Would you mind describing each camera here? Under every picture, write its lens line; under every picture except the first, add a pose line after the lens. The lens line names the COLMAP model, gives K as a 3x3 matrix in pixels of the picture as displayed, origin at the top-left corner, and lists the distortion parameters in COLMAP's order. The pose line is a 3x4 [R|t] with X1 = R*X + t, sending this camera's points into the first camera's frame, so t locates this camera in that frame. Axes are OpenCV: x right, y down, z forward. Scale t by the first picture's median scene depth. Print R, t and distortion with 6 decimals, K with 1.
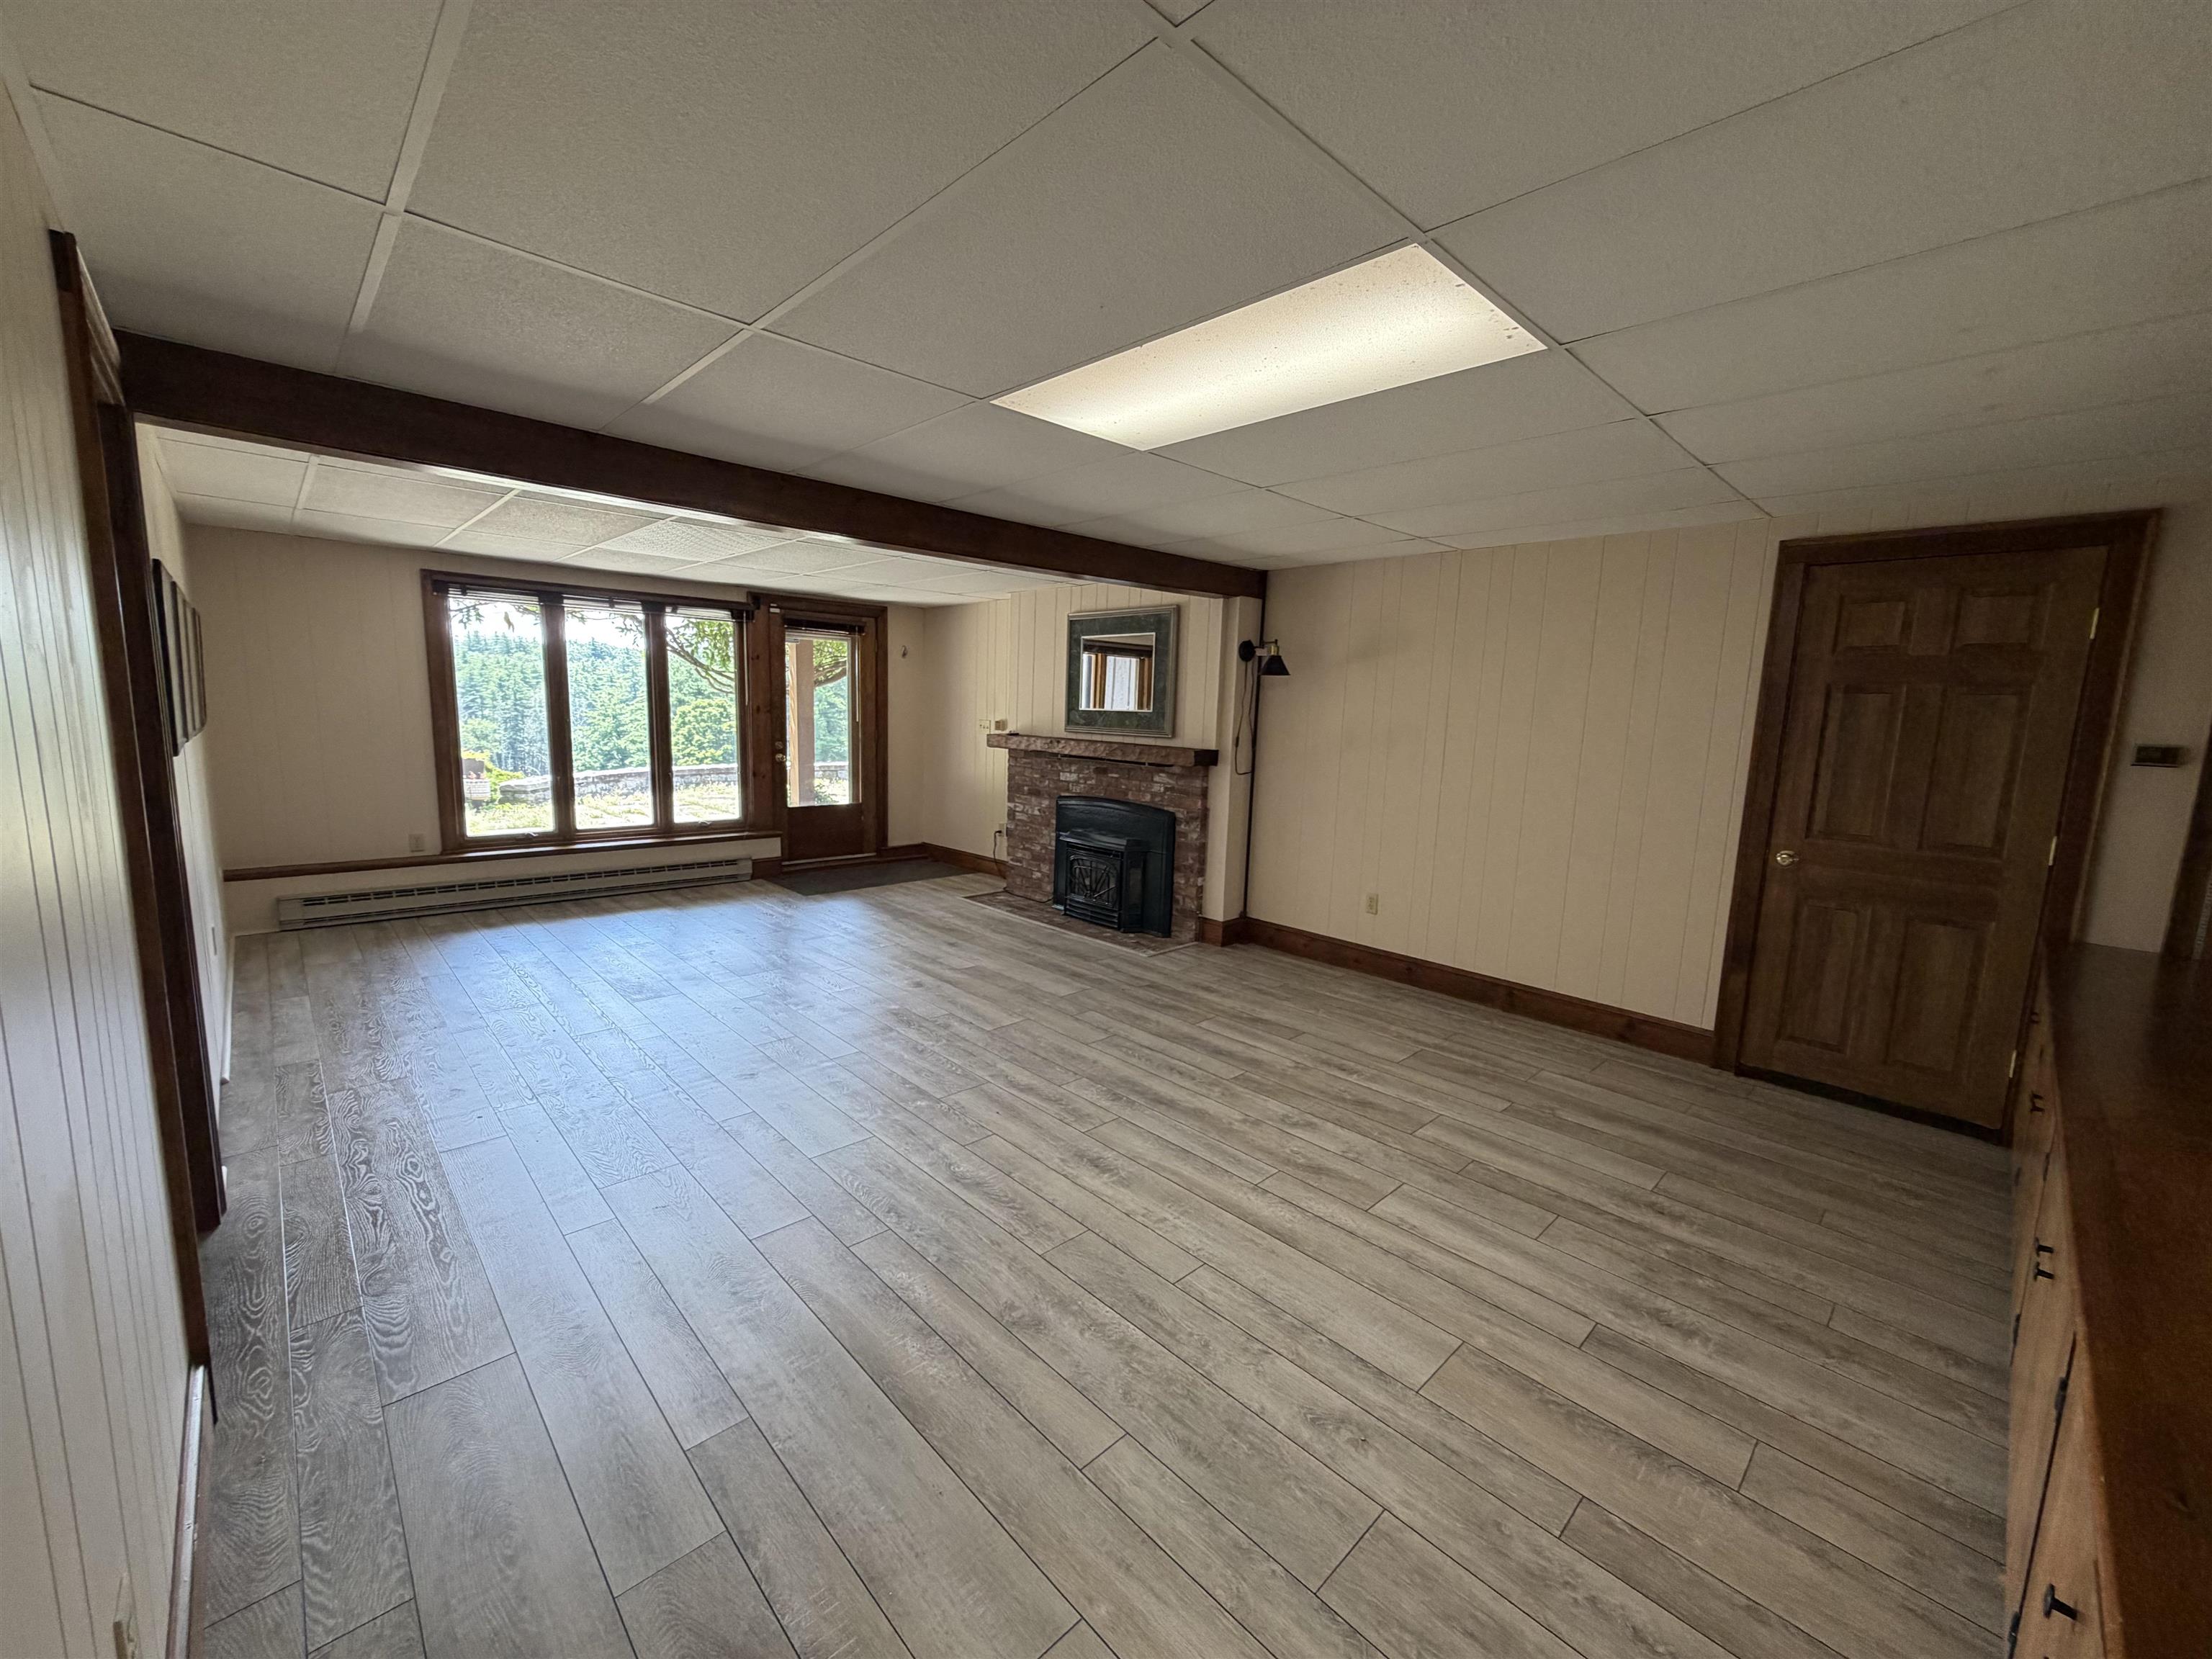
lens RADIAL K [[881.7, 0, 1105.2], [0, 881.7, 830.0], [0, 0, 1]] dist [-0.001182, 0.000573]
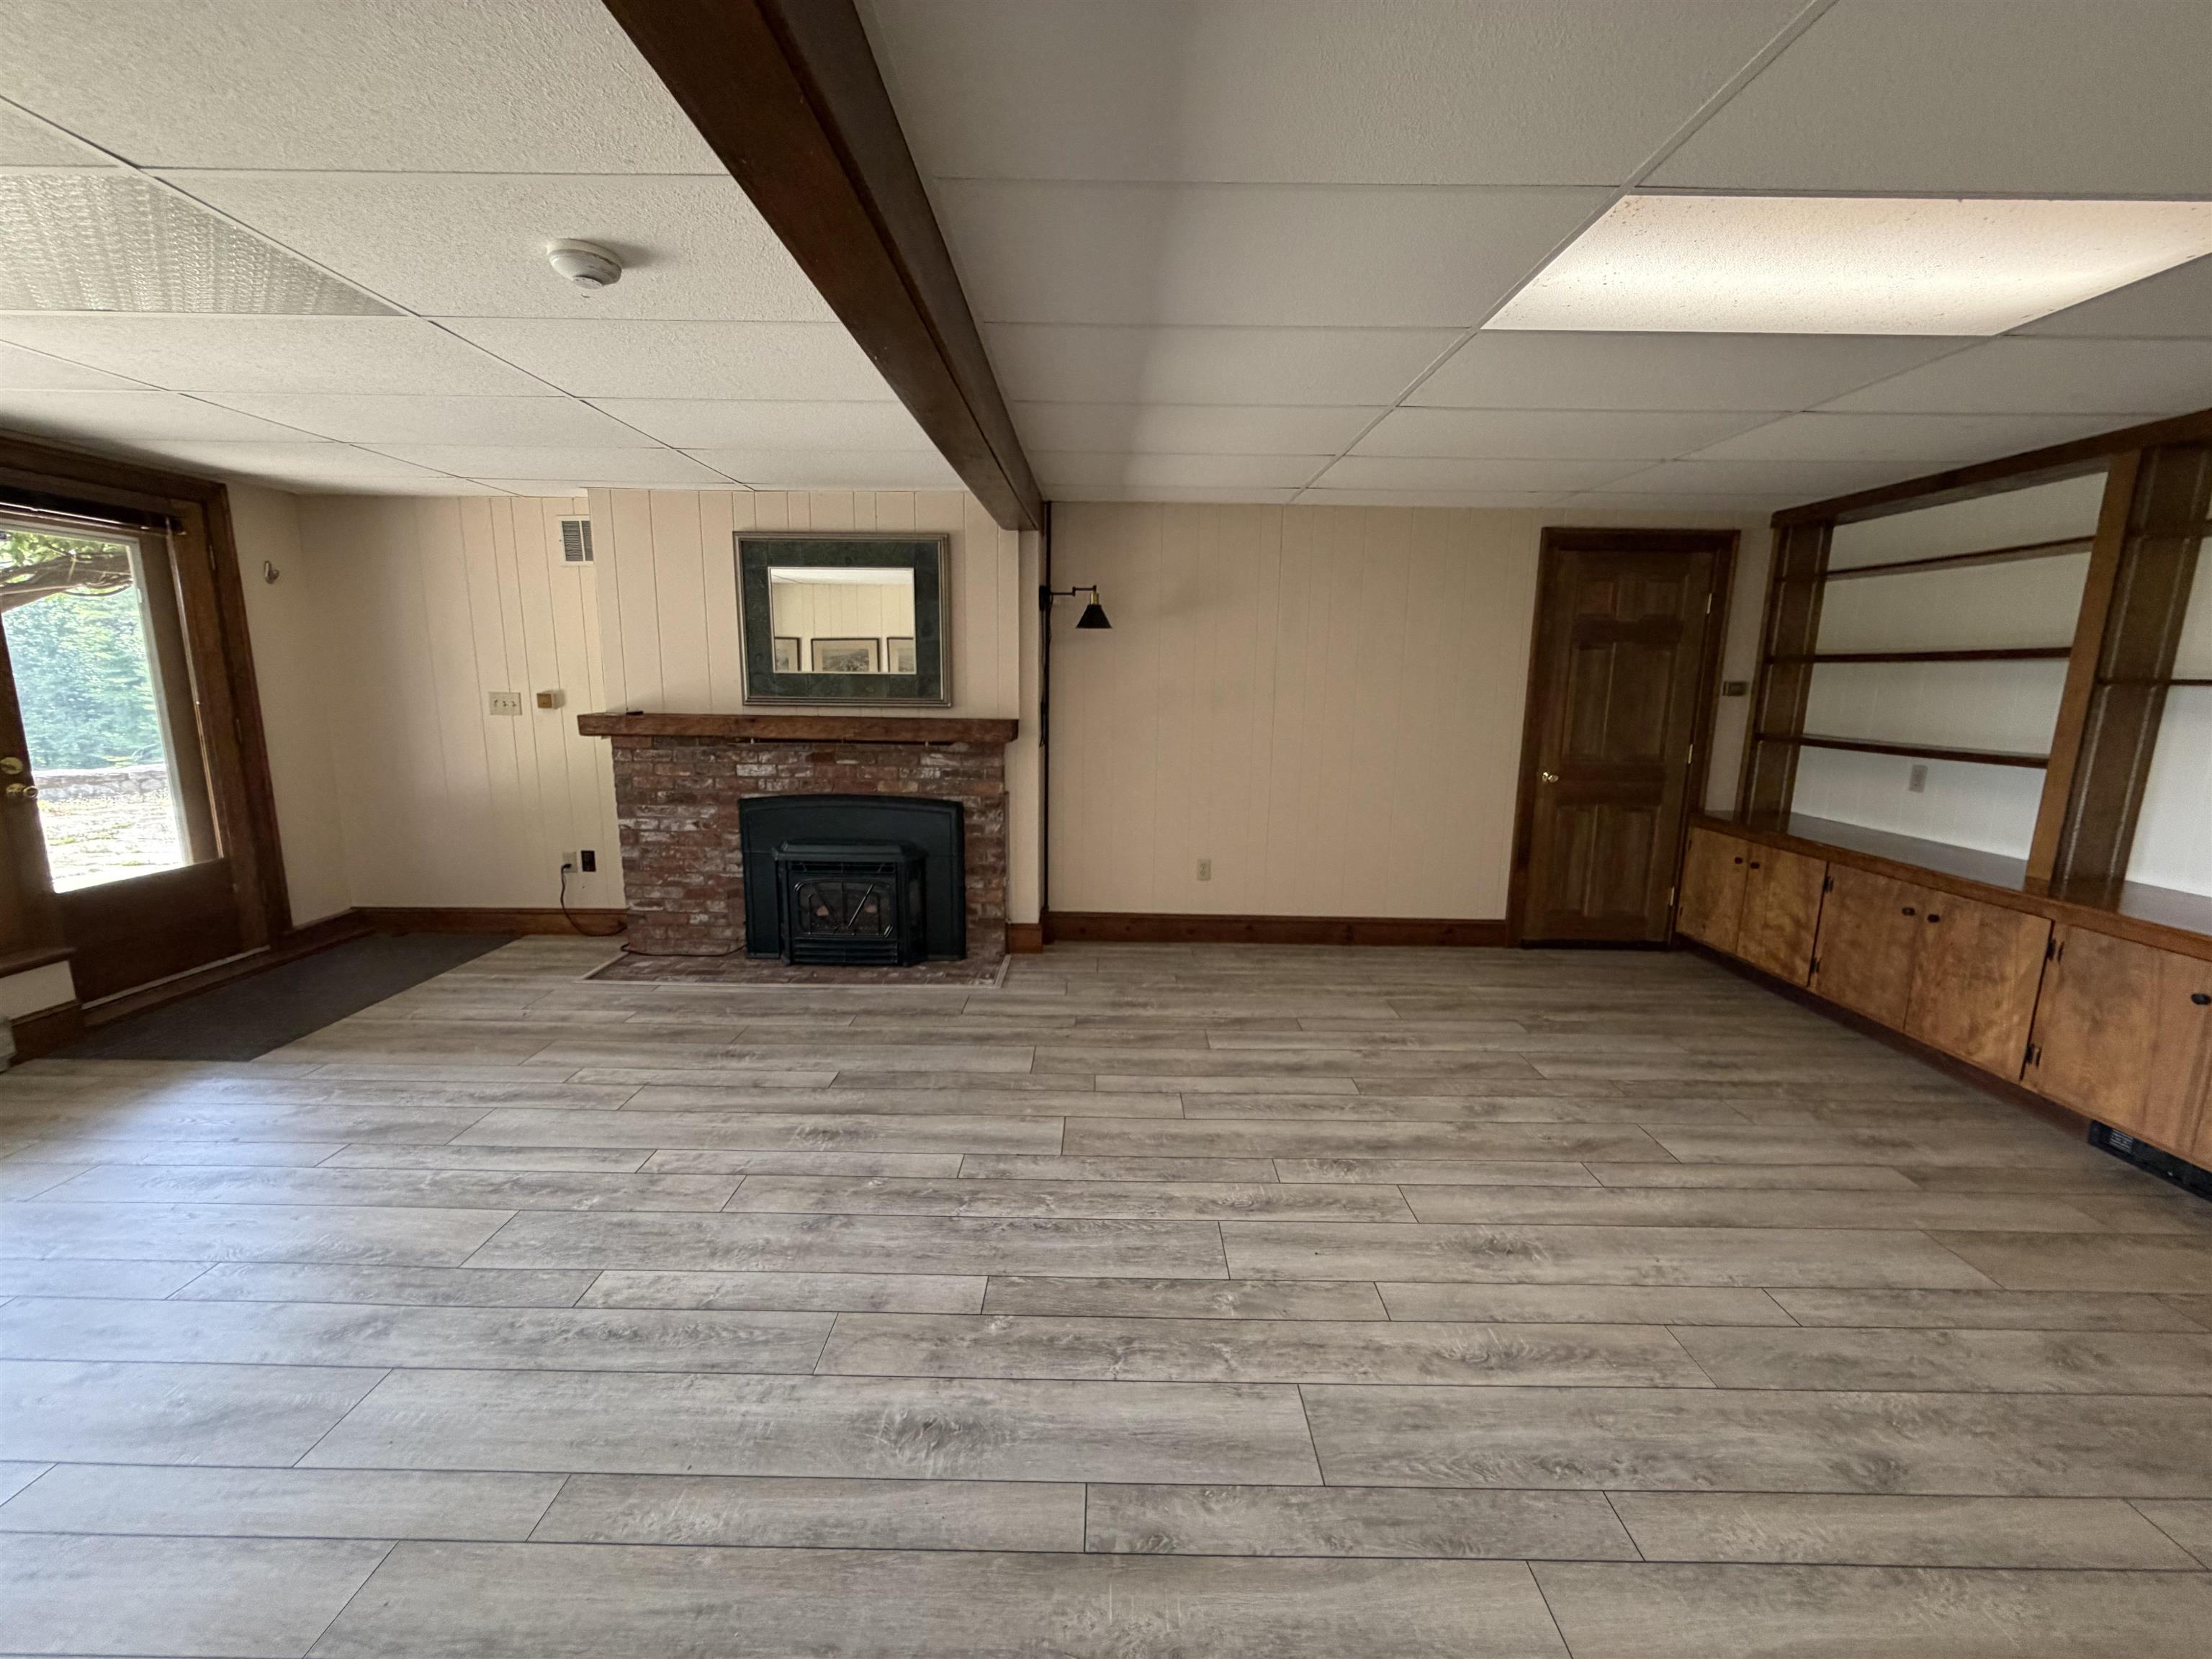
lens RADIAL K [[881.7, 0, 1104.8], [0, 881.7, 828.8], [0, 0, 1]] dist [-0.001182, 0.000573]
pose [[0.694515, -0.146510, 0.704403, -0.442202], [0.110313, 0.989155, 0.096972, -0.065850], [-0.710971, 0.010356, 0.703145, 0.400602]]
